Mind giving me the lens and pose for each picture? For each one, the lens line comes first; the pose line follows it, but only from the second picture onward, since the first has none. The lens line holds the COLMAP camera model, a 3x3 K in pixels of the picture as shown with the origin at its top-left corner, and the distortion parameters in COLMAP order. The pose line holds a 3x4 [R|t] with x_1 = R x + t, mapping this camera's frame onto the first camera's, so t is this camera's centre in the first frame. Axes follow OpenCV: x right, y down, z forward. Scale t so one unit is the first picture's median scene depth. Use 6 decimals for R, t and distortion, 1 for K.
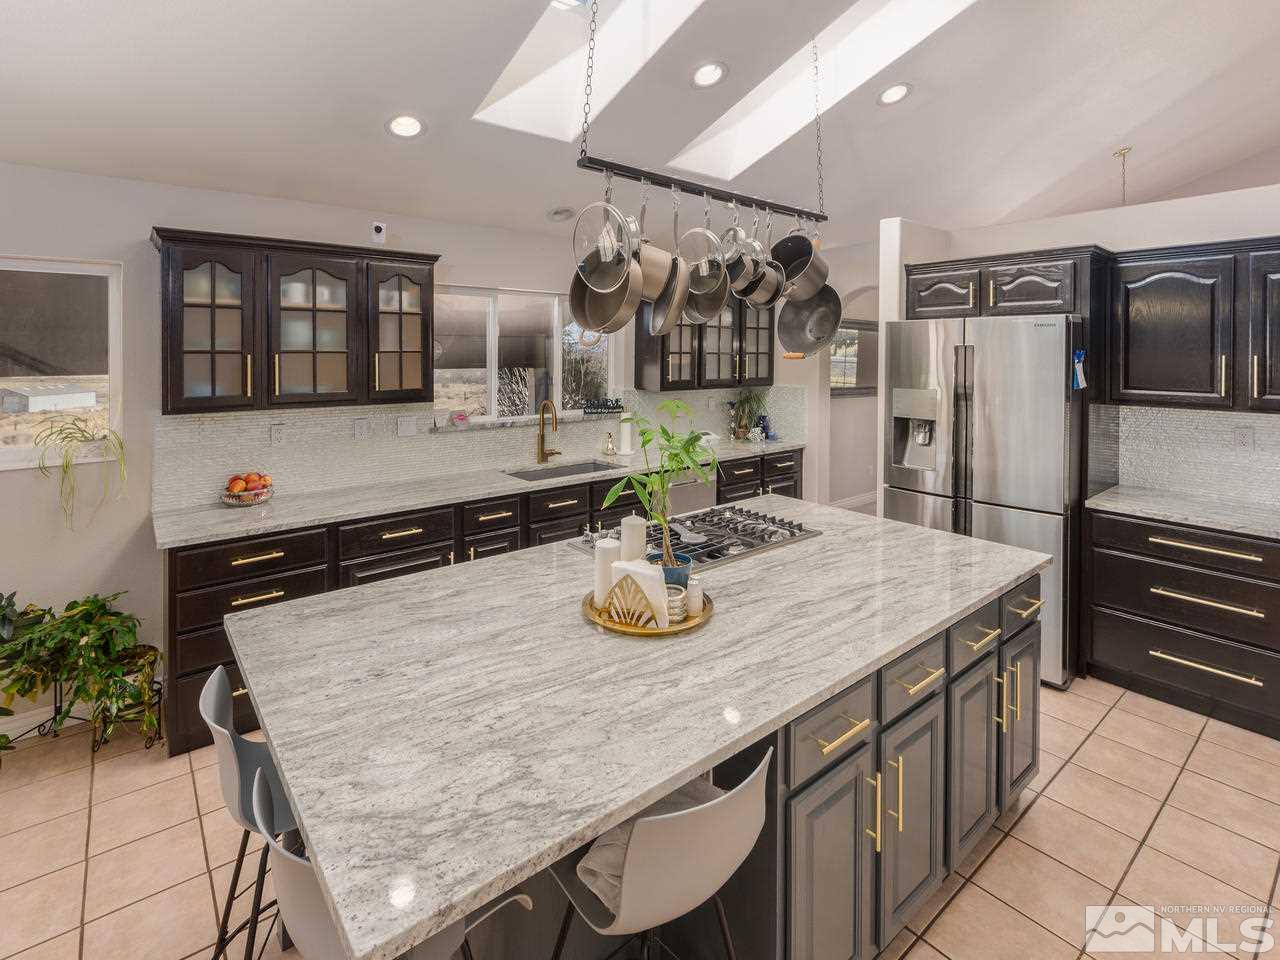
lens RADIAL K [[599.0, 0, 640.0], [0, 599.0, 480.0], [0, 0, 1]] dist [0.001545, 0.000254]
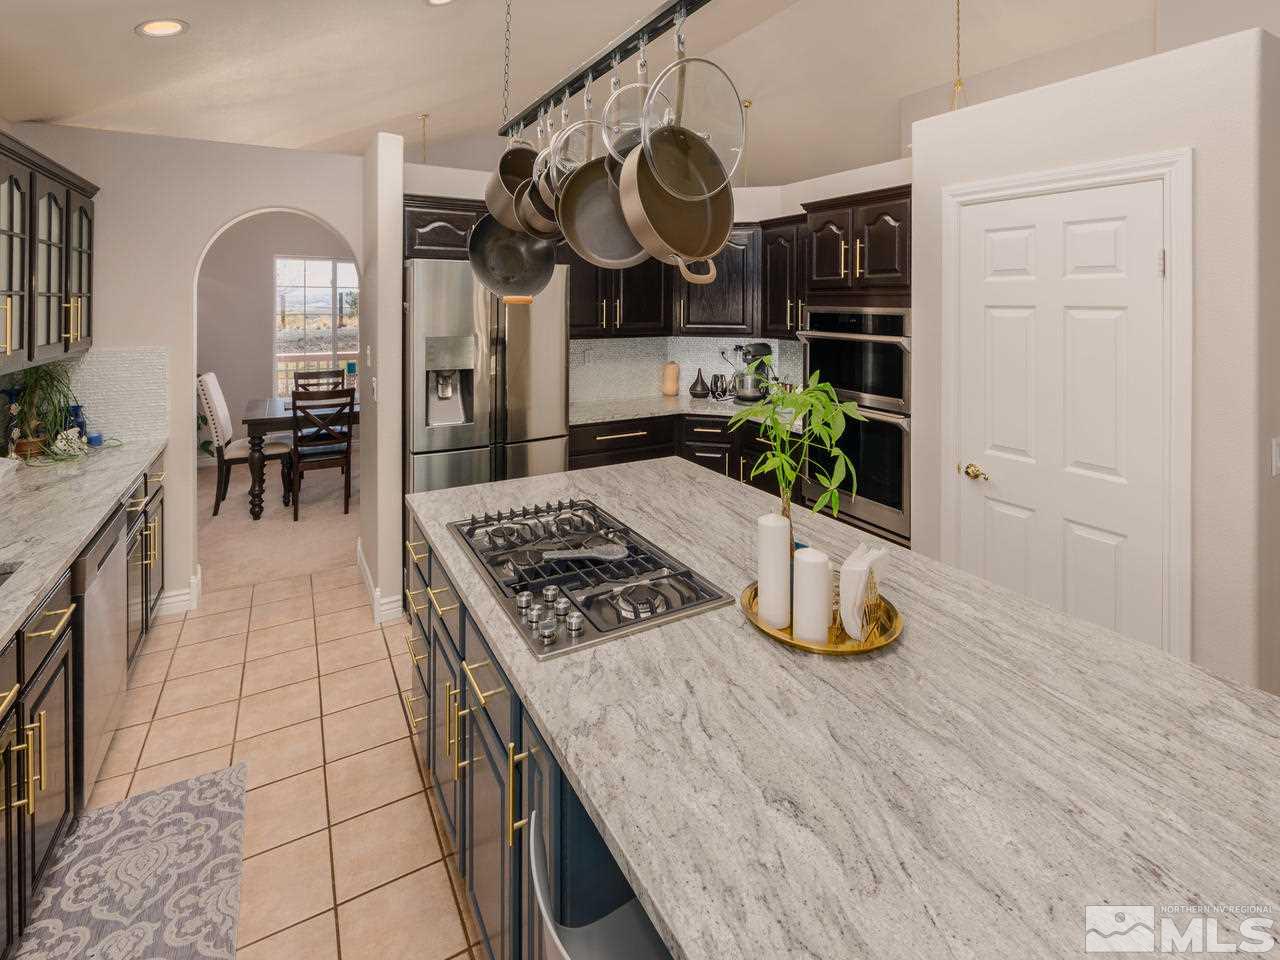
lens RADIAL K [[599.0, 0, 640.0], [0, 599.0, 480.0], [0, 0, 1]] dist [0.001545, 0.000254]
pose [[0.161048, -0.275380, 0.947750, -0.446979], [0.194999, 0.950233, 0.242966, -0.124067], [-0.967491, 0.145681, 0.206732, 0.613484]]
